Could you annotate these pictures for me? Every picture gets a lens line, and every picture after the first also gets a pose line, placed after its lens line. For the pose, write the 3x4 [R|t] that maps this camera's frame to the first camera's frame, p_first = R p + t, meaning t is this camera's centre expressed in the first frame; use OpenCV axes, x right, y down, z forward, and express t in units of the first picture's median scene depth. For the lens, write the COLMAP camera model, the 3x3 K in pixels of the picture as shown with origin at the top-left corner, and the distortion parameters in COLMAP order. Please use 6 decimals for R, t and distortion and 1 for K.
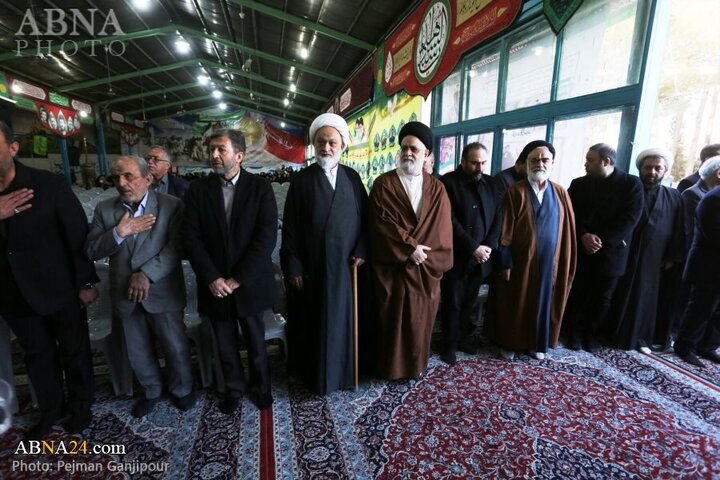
lens RADIAL K [[353.0, 0, 360.0], [0, 353.0, 240.0], [0, 0, 1]] dist [-0.060730, 0.028882]
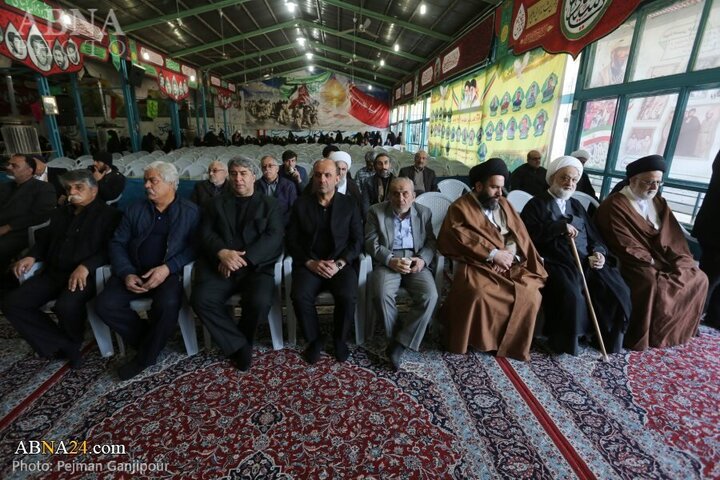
lens RADIAL K [[360.4, 0, 361.5], [0, 360.4, 243.4], [0, 0, 1]] dist [-0.071557, 0.035810]
pose [[0.983027, 0.063172, -0.172240, -0.076389], [-0.046528, 0.993997, 0.099018, 0.007357], [0.177462, -0.089323, 0.980066, -0.018588]]
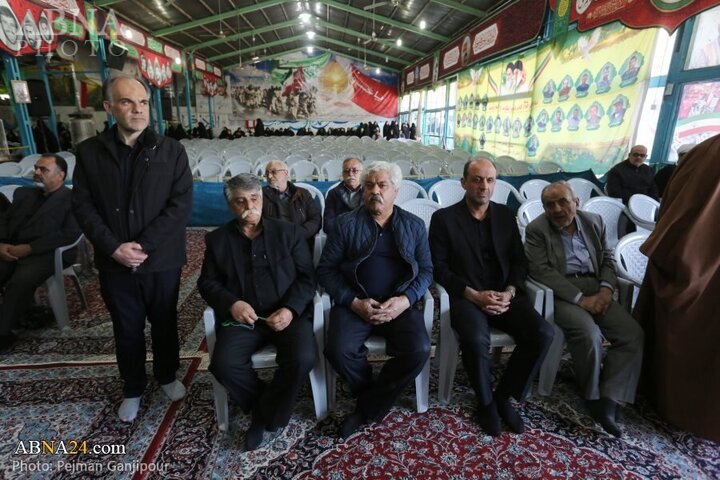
lens RADIAL K [[410.4, 0, 360.1], [0, 410.4, 243.9], [0, 0, 1]] dist [-0.068350, 0.044822]
pose [[0.986106, 0.049890, -0.158452, -0.143434], [-0.036393, 0.995546, 0.086971, 0.004379], [0.162085, -0.079996, 0.983529, -0.007832]]
